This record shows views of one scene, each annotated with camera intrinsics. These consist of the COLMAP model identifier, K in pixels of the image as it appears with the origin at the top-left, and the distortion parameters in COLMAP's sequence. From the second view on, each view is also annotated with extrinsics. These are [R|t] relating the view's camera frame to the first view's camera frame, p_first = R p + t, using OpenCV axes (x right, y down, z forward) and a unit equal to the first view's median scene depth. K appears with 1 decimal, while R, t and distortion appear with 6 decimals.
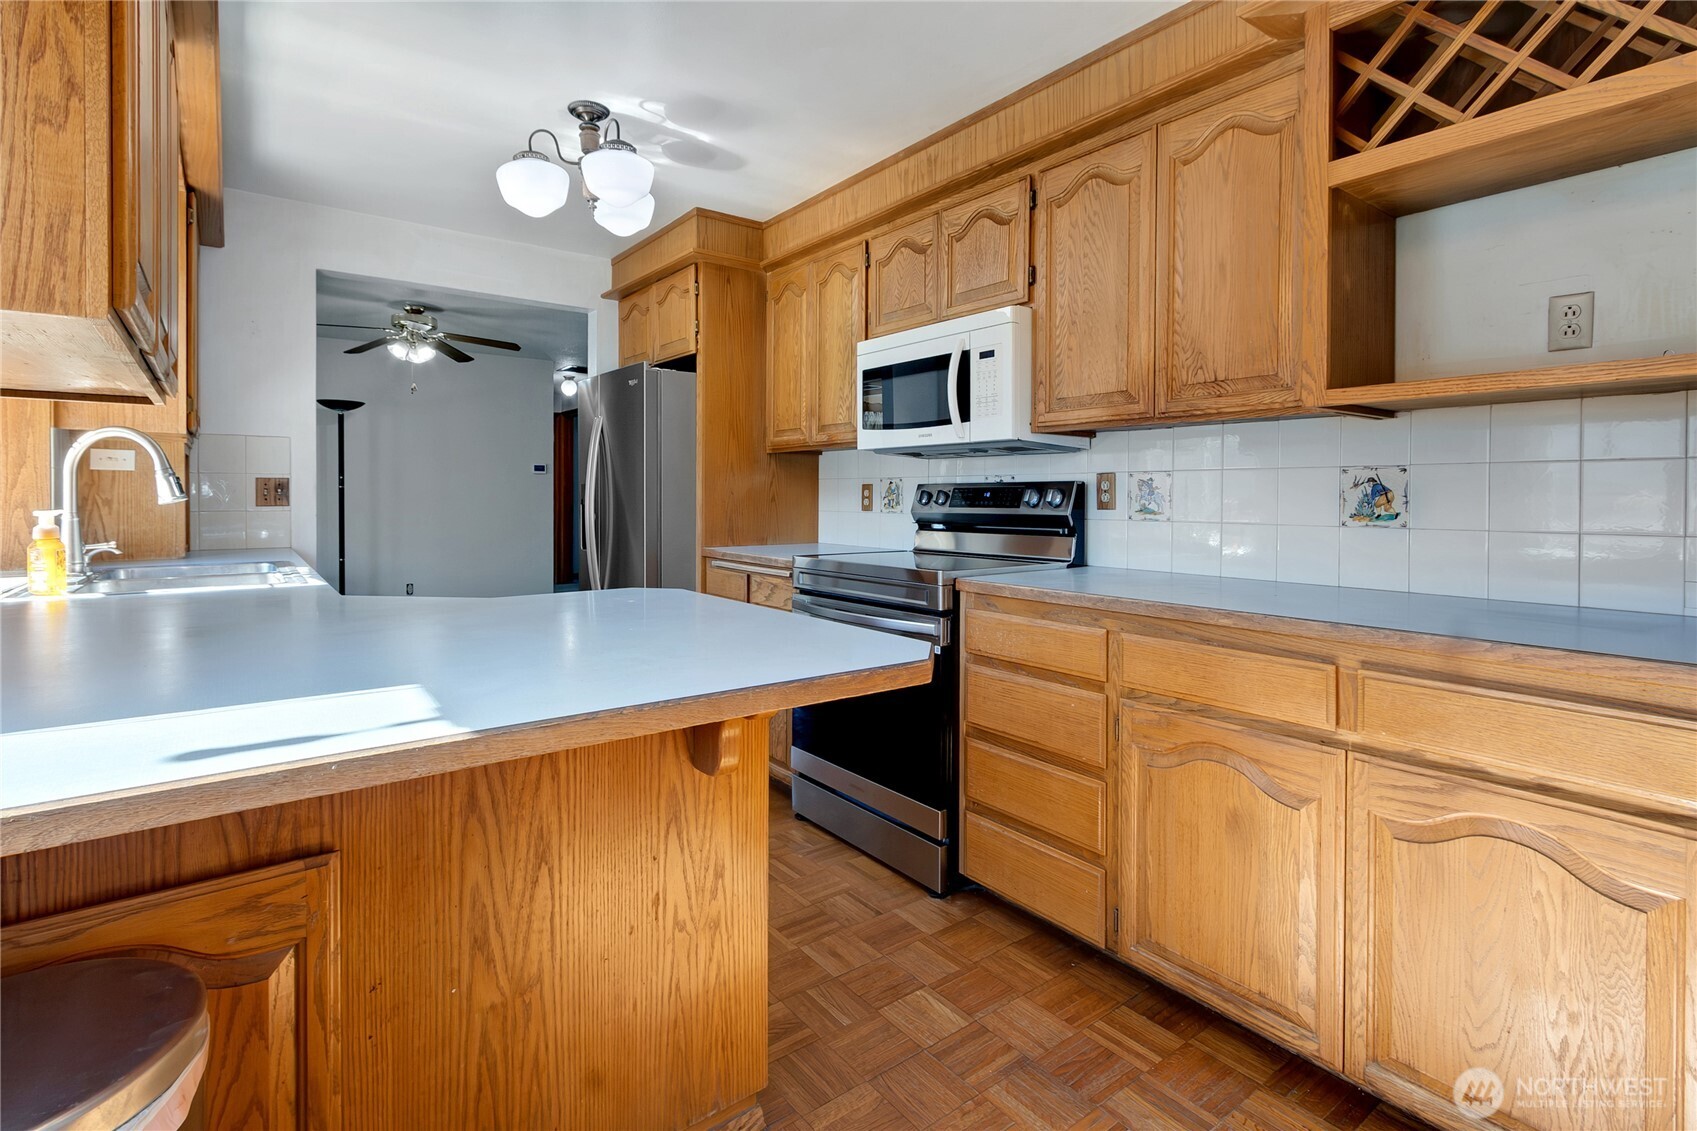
lens RADIAL K [[789.6, 0, 807.5], [0, 789.6, 521.8], [0, 0, 1]] dist [0.001249, -0.000404]
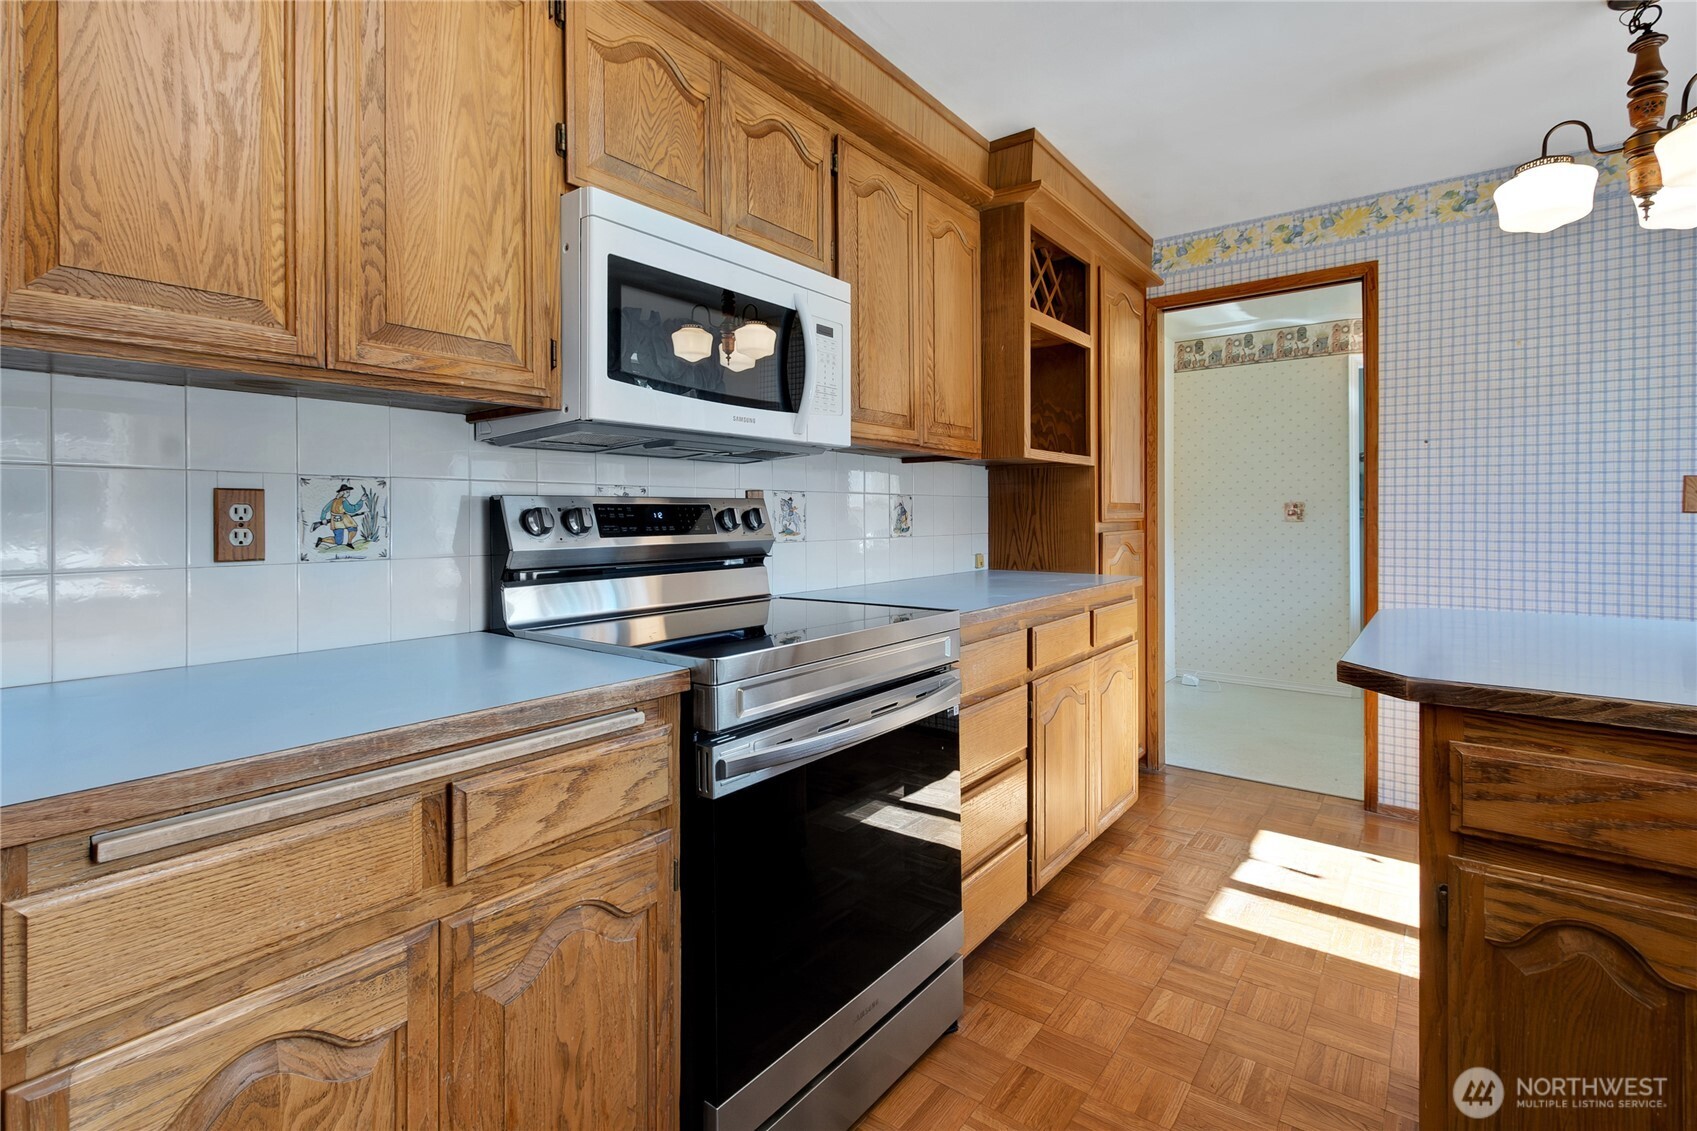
lens RADIAL K [[794.4, 0, 847.6], [0, 794.4, 519.5], [0, 0, 1]] dist [0.006218, -0.000991]
pose [[-0.292366, -0.003475, 0.956300, -0.492648], [0.038090, 0.999158, 0.015276, -0.038924], [-0.955548, 0.040892, -0.291987, 1.159257]]
